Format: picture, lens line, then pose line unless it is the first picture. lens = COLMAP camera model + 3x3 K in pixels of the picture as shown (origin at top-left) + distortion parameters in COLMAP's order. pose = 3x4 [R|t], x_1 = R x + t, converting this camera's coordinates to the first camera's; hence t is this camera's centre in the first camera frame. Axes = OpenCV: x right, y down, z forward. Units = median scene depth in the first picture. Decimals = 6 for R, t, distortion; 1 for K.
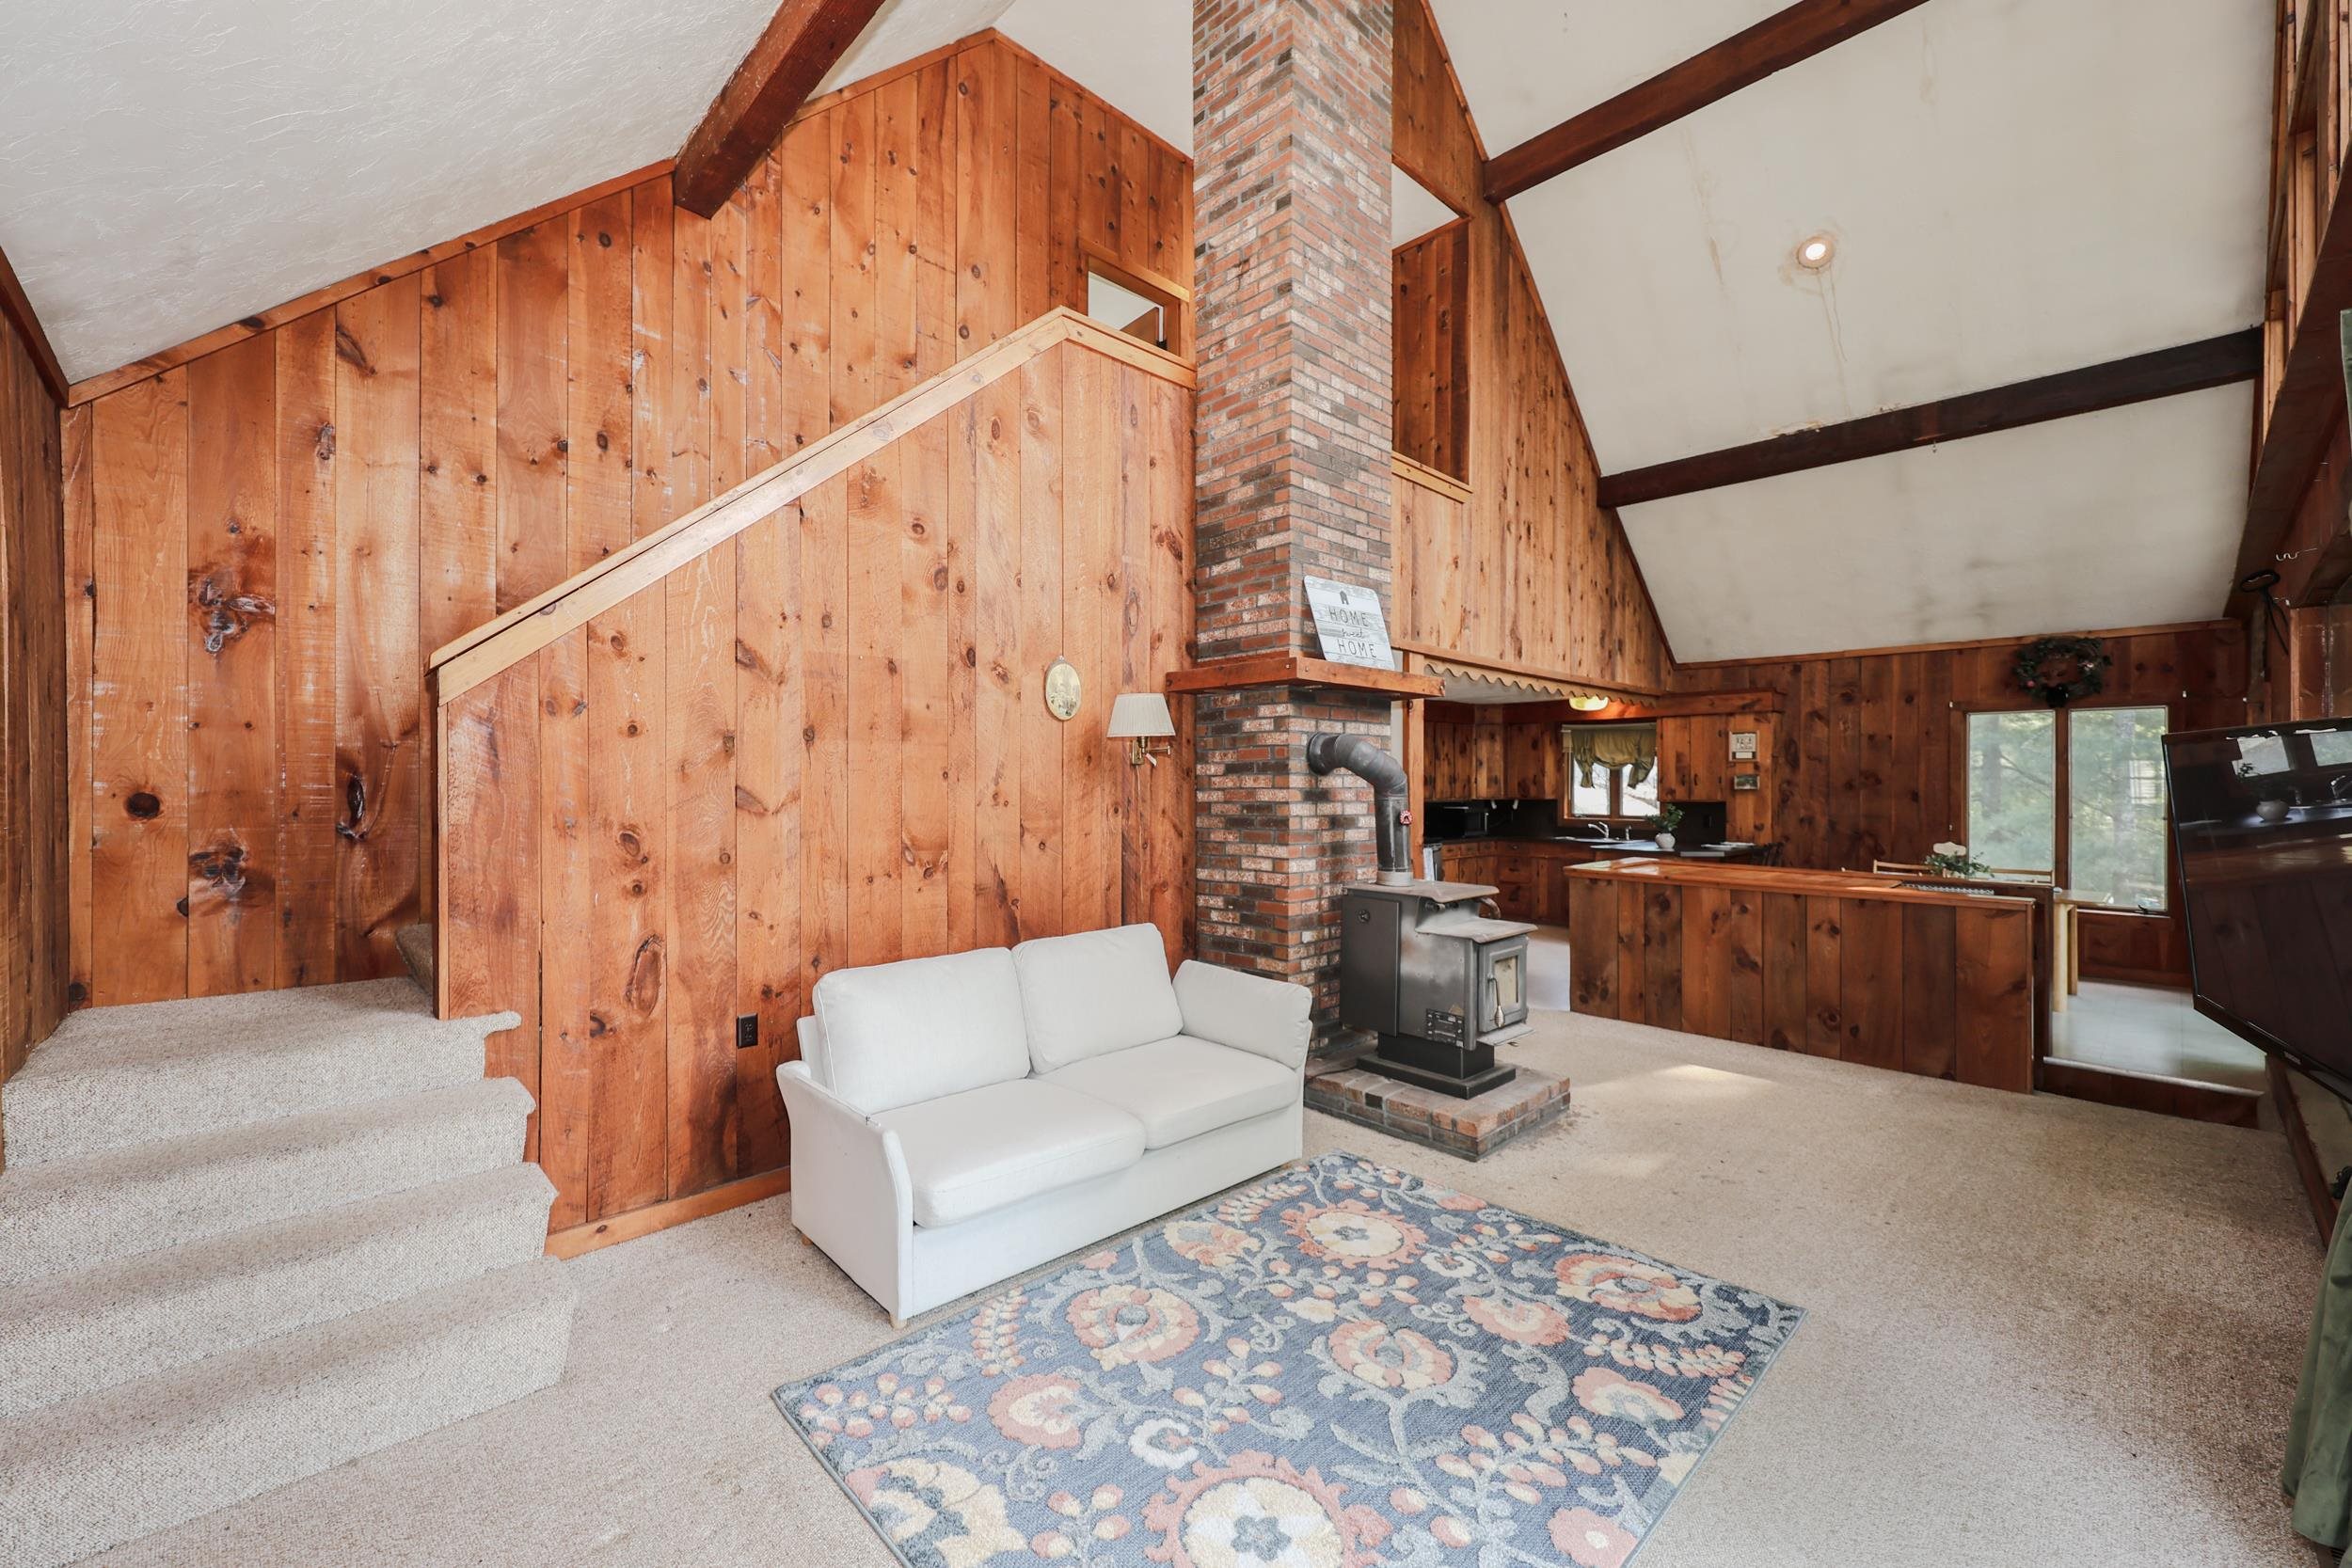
lens RADIAL K [[949.1, 0, 1168.1], [0, 949.1, 780.9], [0, 0, 1]] dist [0.001449, 0.001054]
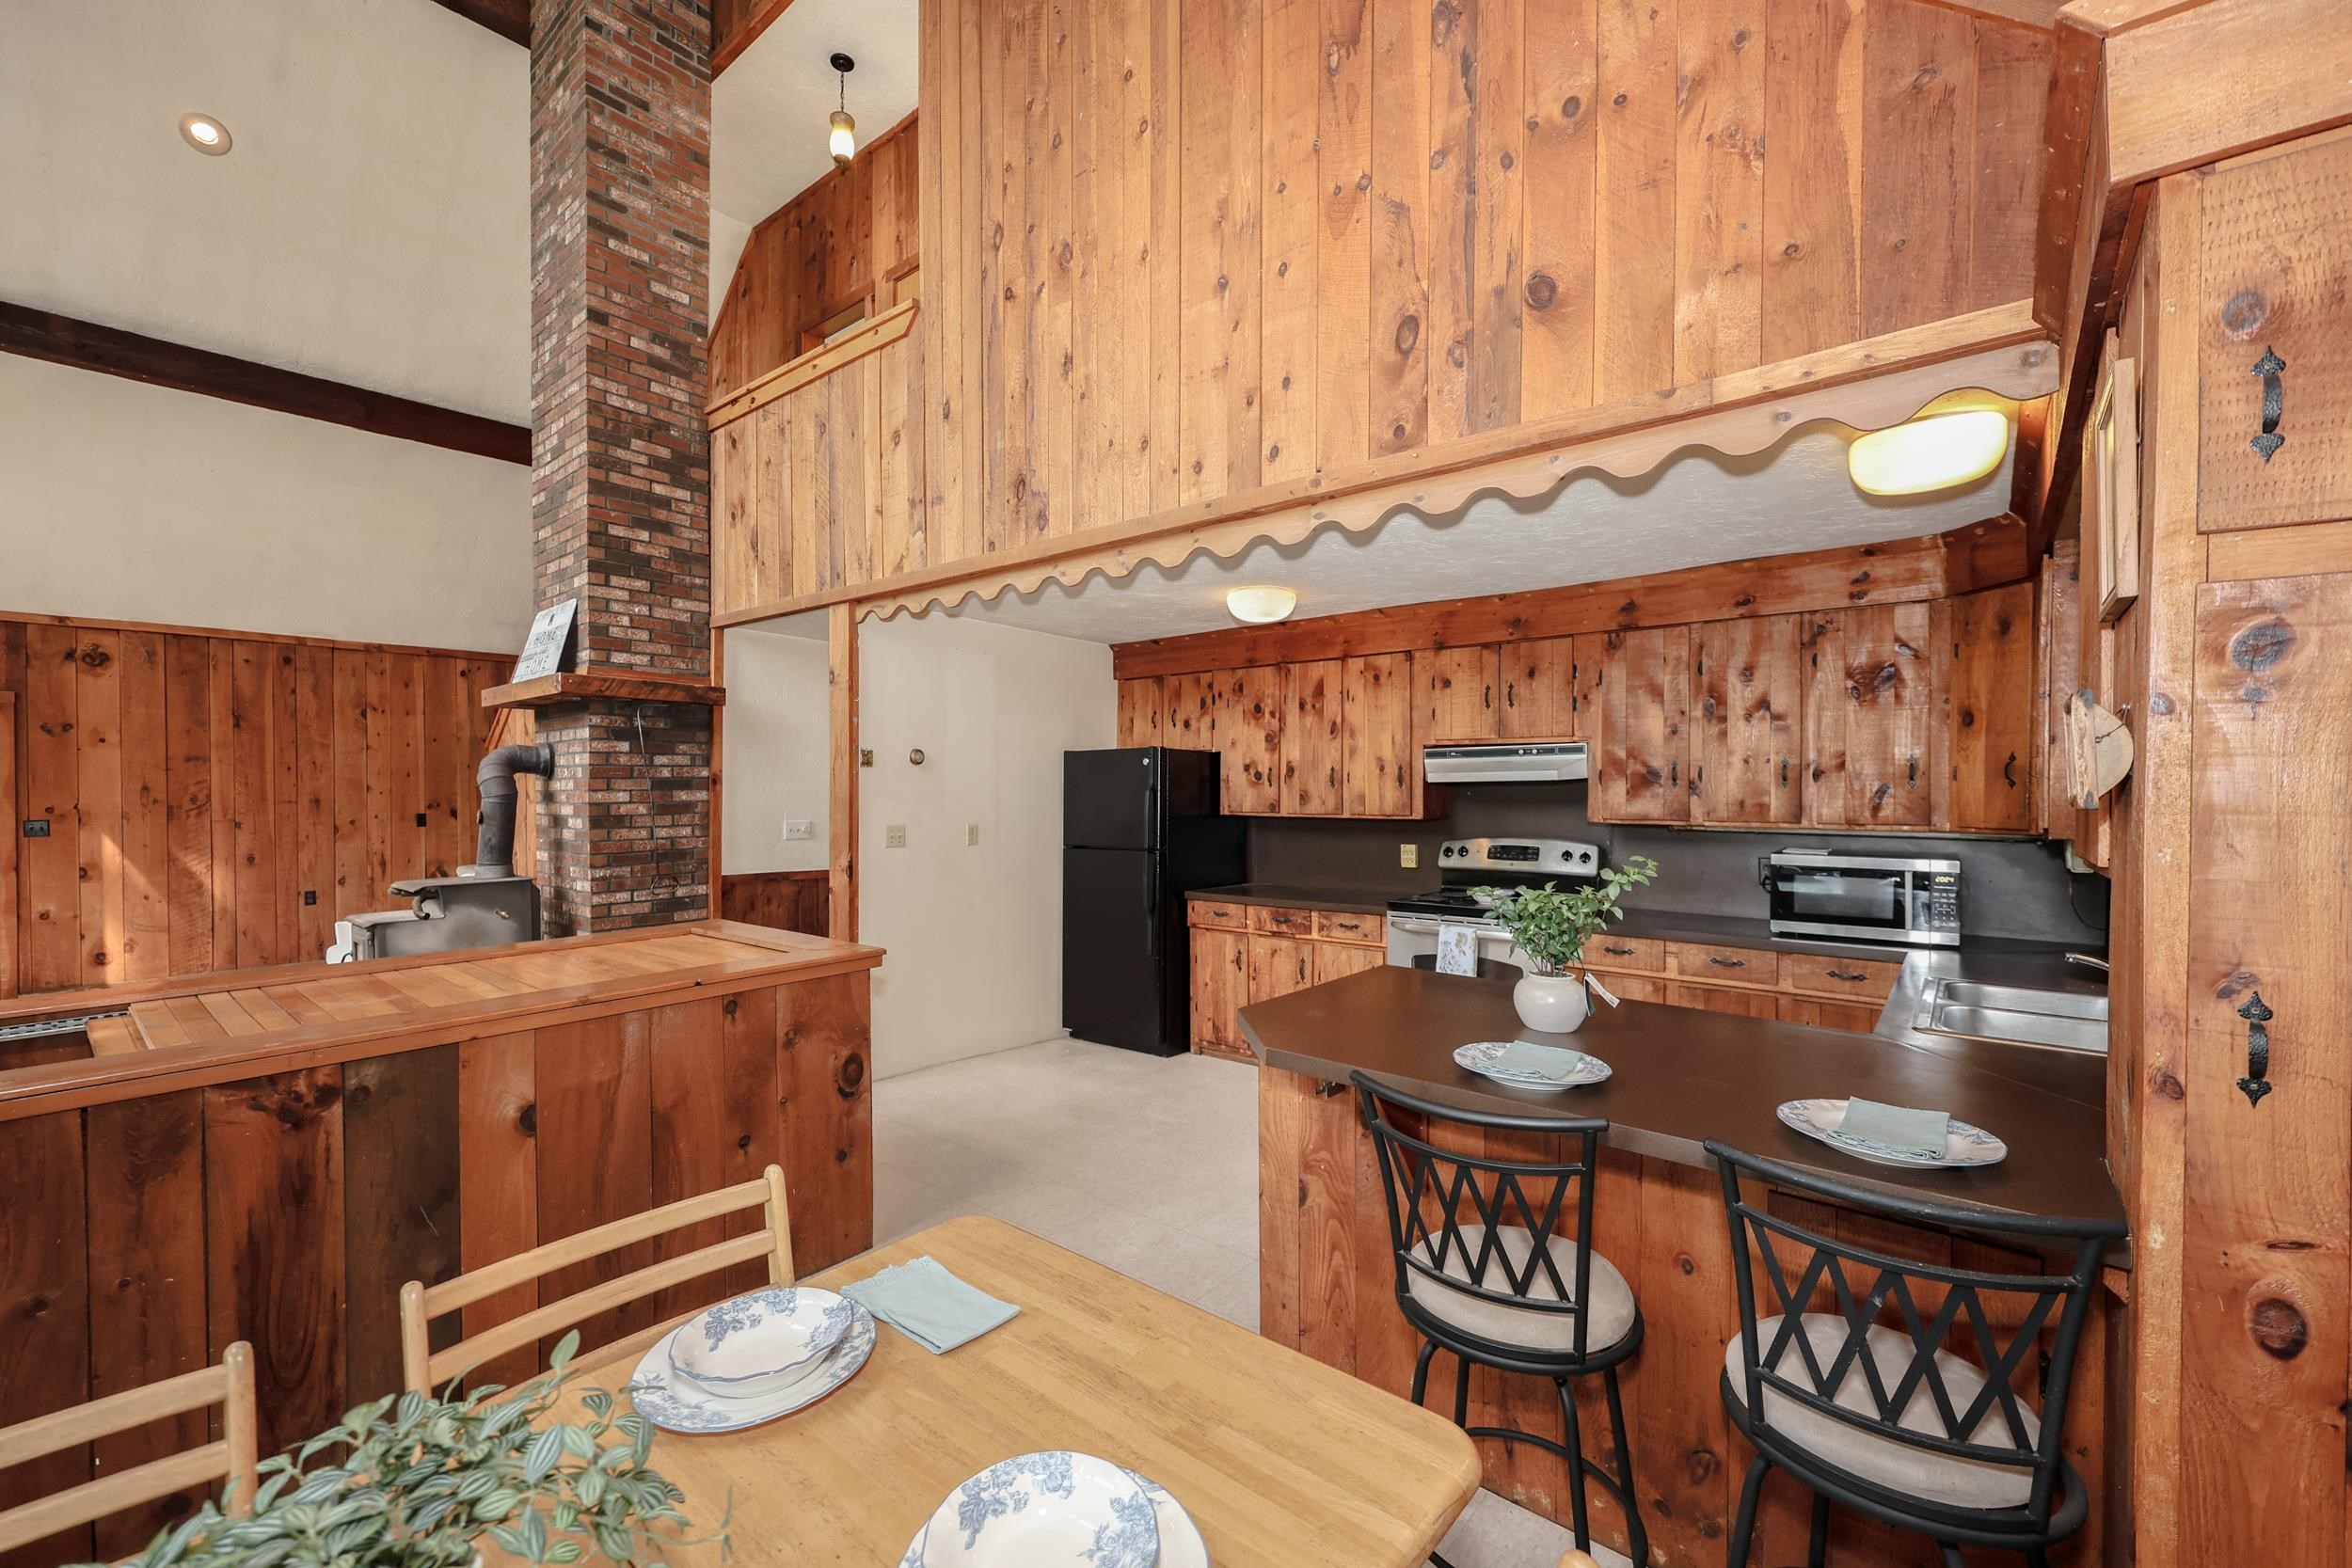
lens RADIAL K [[986.7, 0, 1164.1], [0, 986.7, 795.5], [0, 0, 1]] dist [0.008162, -0.001557]
pose [[0.106190, 0.002902, -0.994342, 1.044266], [0.004006, 0.999986, 0.003347, 0.009087], [0.994338, -0.004339, 0.106177, 1.174084]]
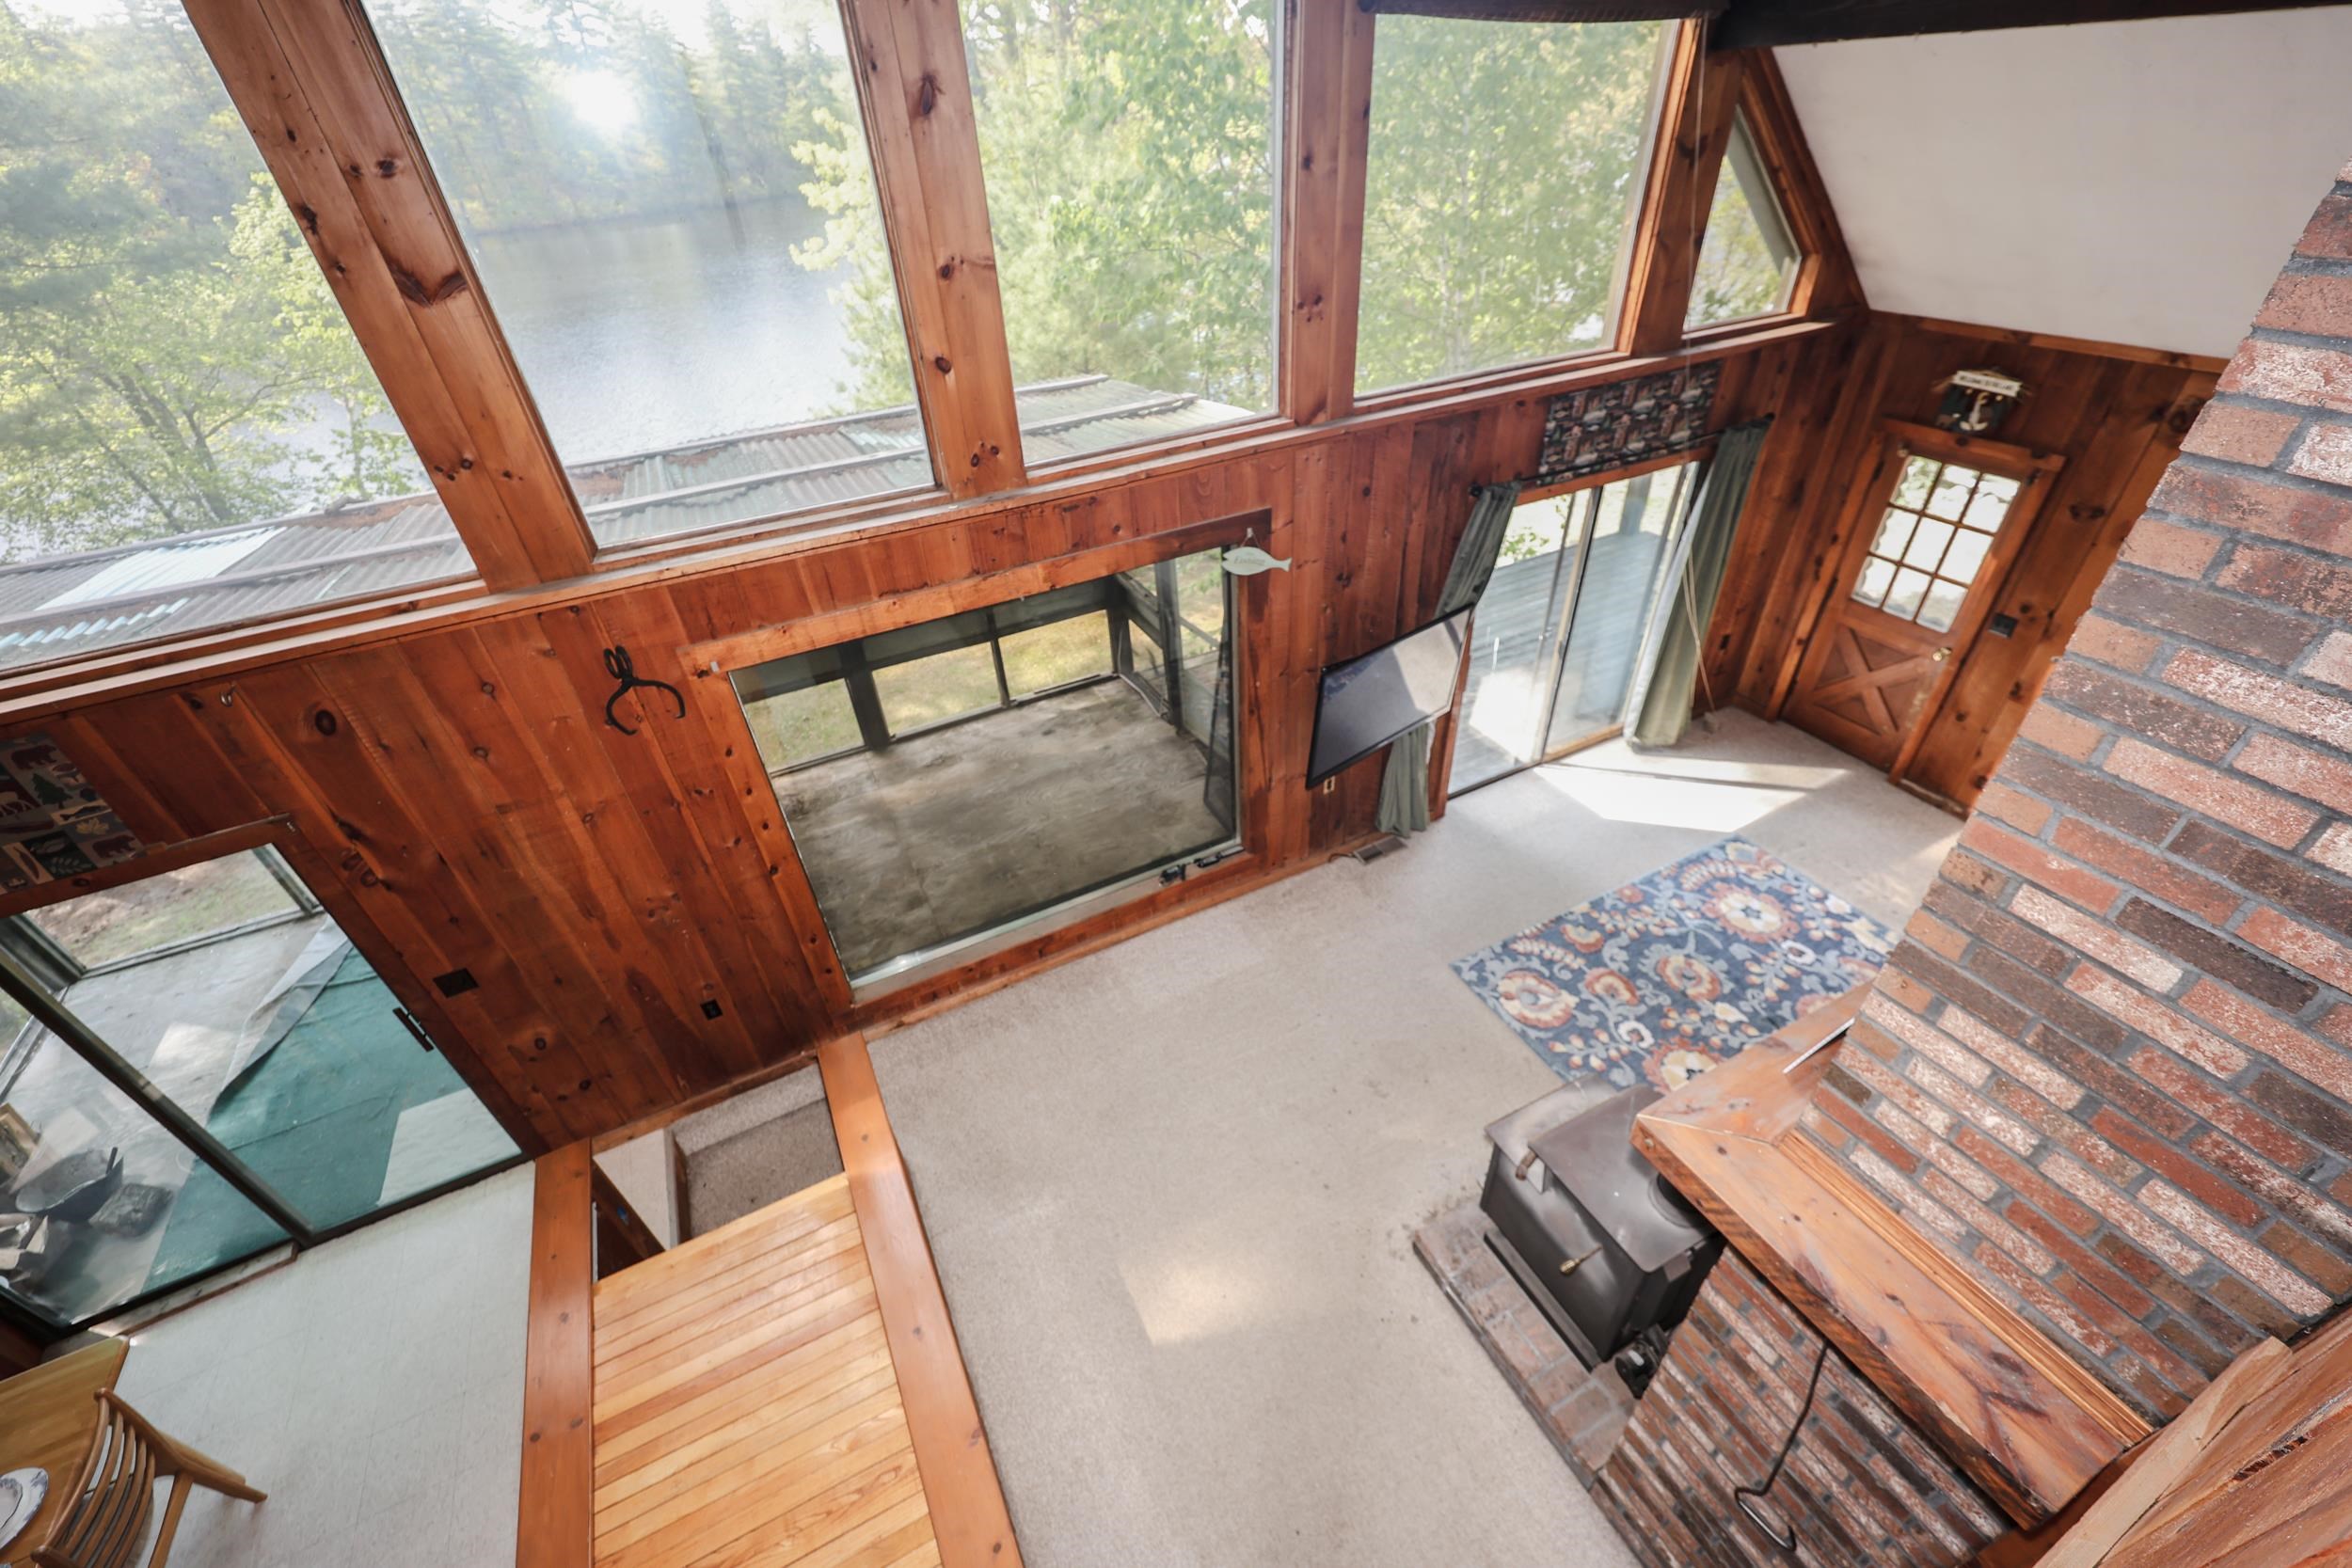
lens RADIAL K [[949.1, 0, 1176.0], [0, 949.1, 796.2], [0, 0, 1]] dist [0.001449, 0.001054]
pose [[-0.957657, -0.130819, 0.256475, 0.316954], [0.050273, 0.801147, 0.596352, -0.383376], [-0.283488, 0.583994, -0.760648, 1.025865]]
